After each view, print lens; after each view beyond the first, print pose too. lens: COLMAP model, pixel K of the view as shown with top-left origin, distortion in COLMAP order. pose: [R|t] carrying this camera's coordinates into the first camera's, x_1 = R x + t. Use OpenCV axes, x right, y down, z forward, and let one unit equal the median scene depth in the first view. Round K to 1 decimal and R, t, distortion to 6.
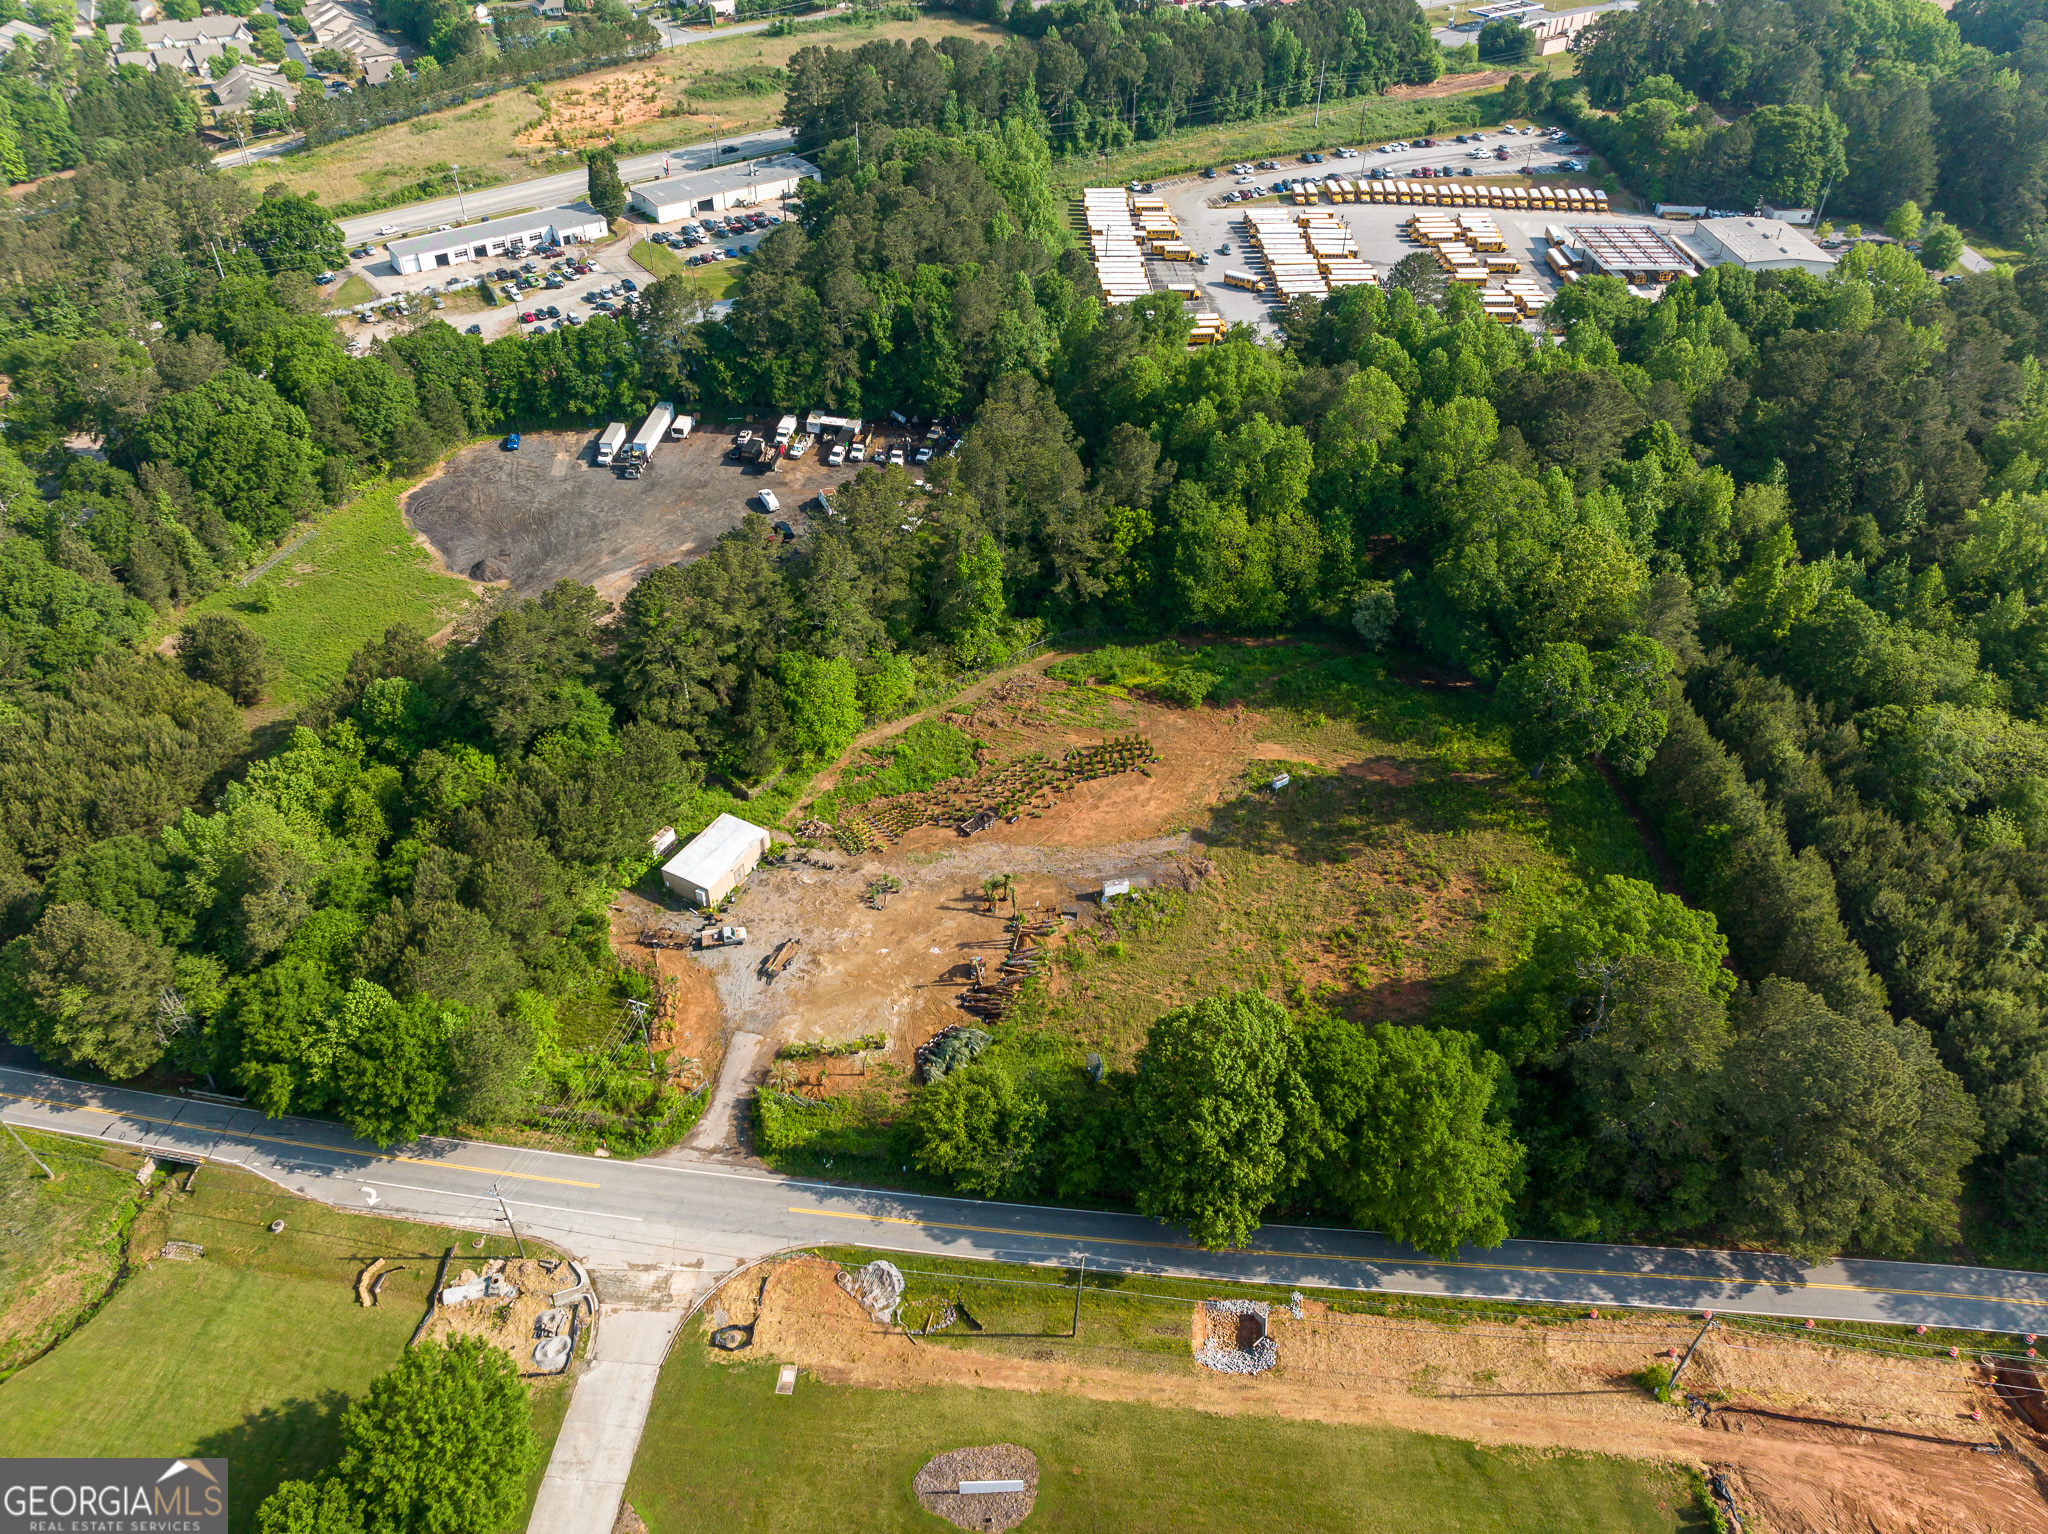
lens RADIAL K [[1493.6, 0, 1024.0], [0, 1493.6, 767.0], [0, 0, 1]] dist [-0.035194, 0.005998]
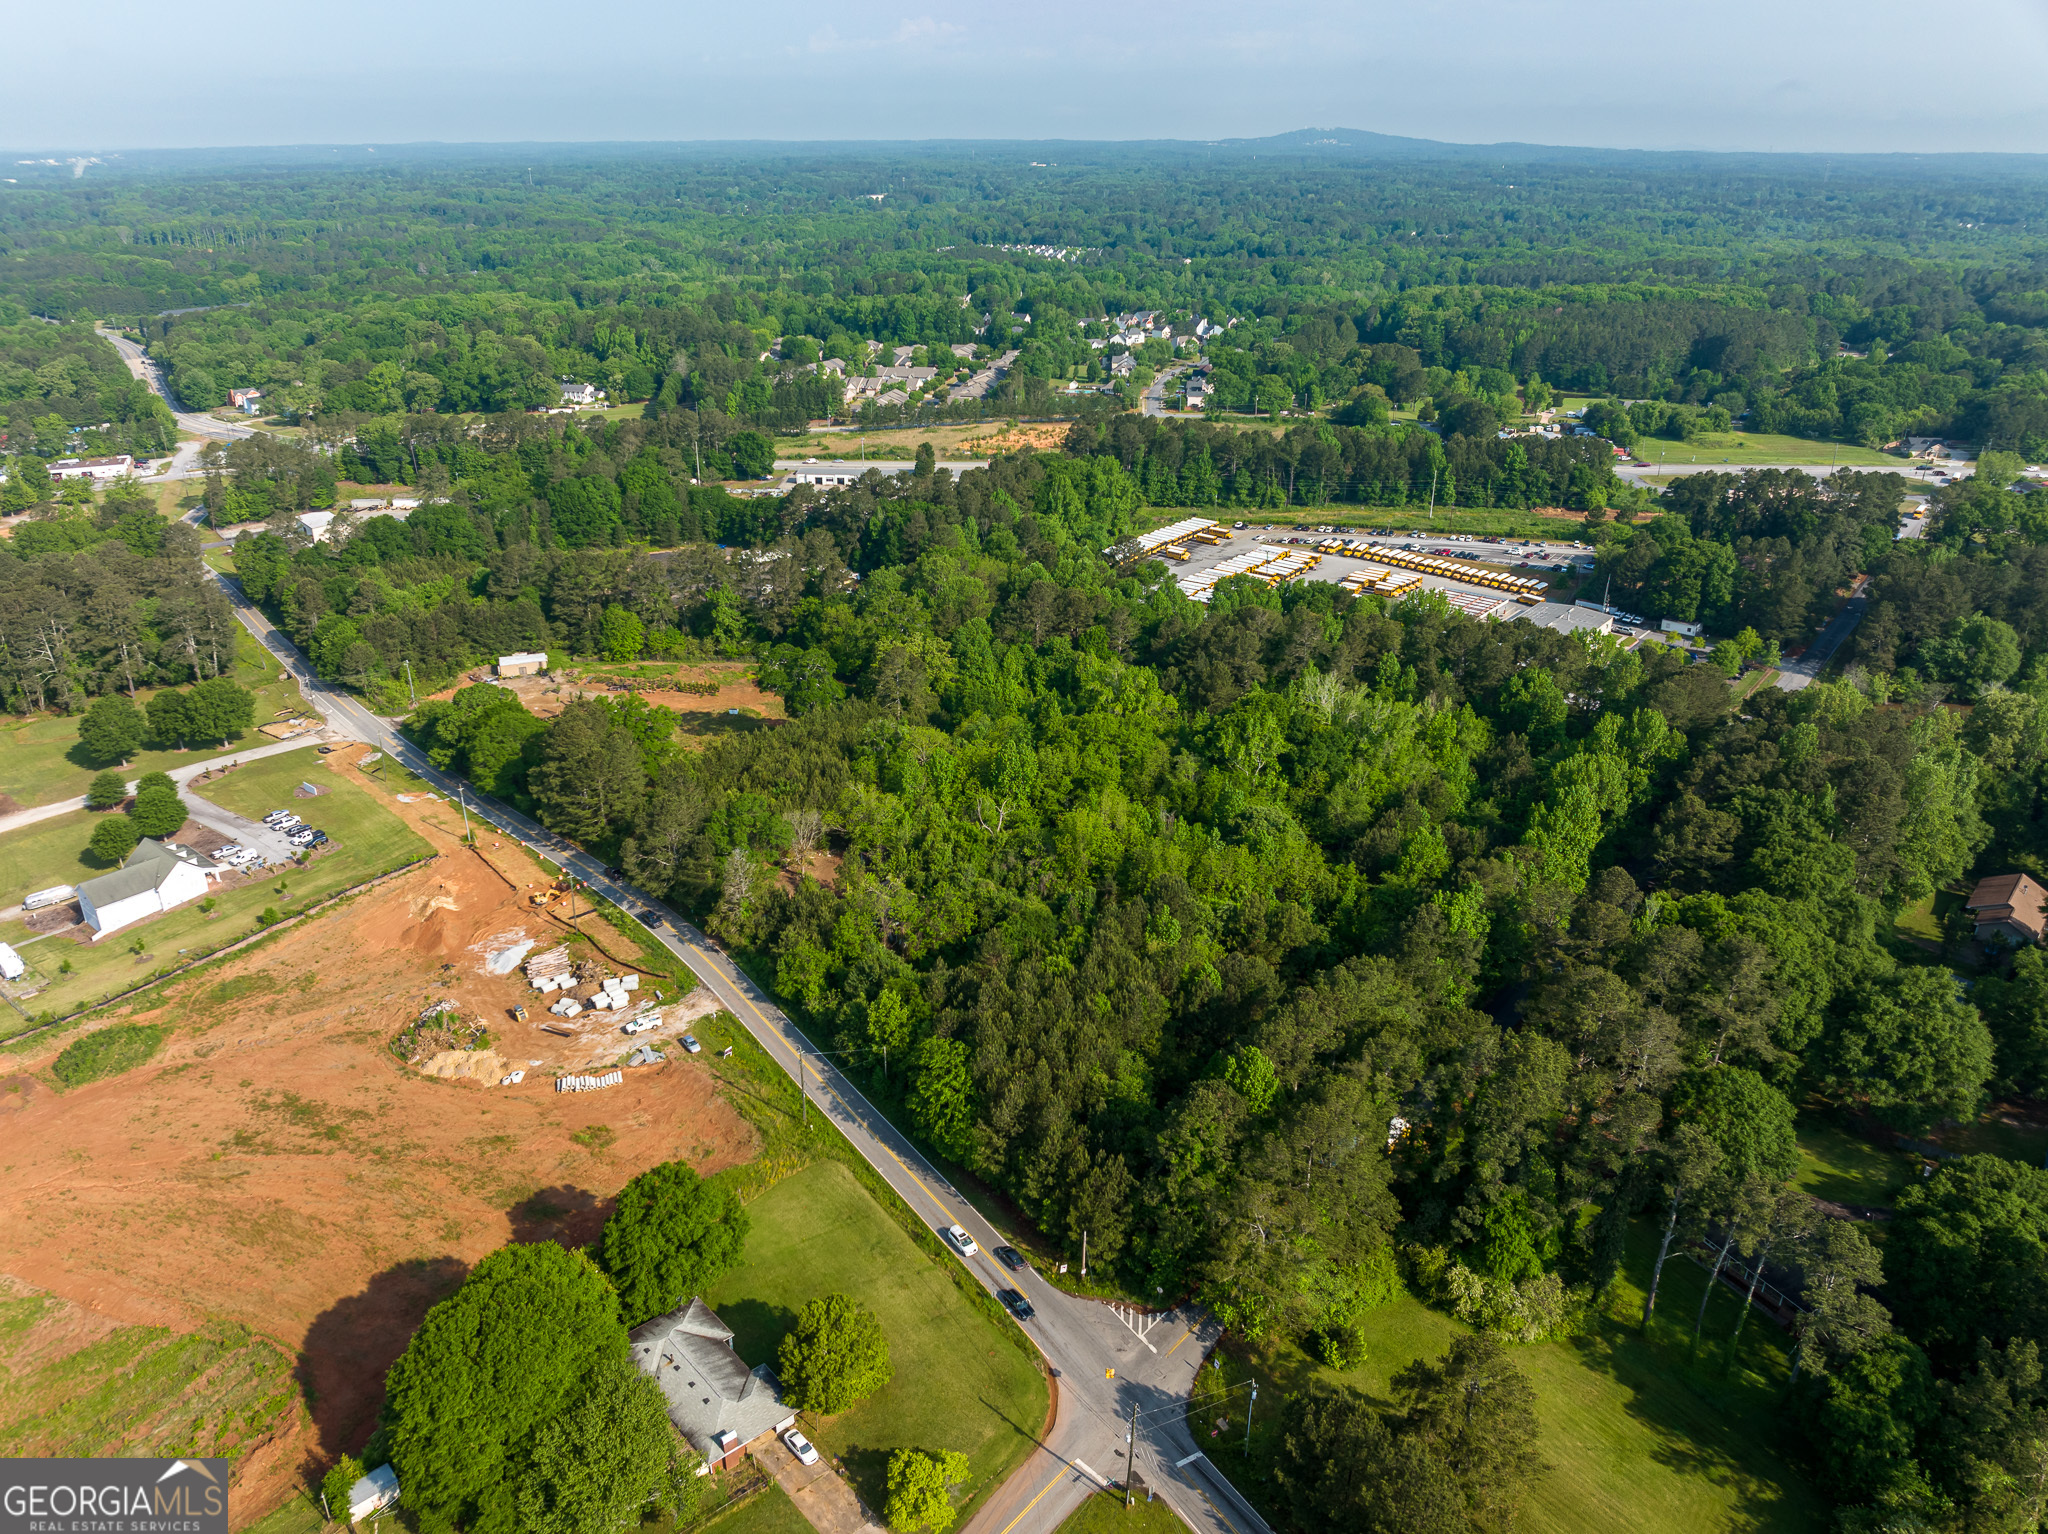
lens RADIAL K [[1493.6, 0, 1024.0], [0, 1493.6, 767.0], [0, 0, 1]] dist [-0.035194, 0.005998]
pose [[0.751576, 0.256523, -0.607725, 1.277880], [-0.409744, 0.903549, -0.125340, 0.116776], [0.516957, 0.343214, 0.784194, -0.204802]]
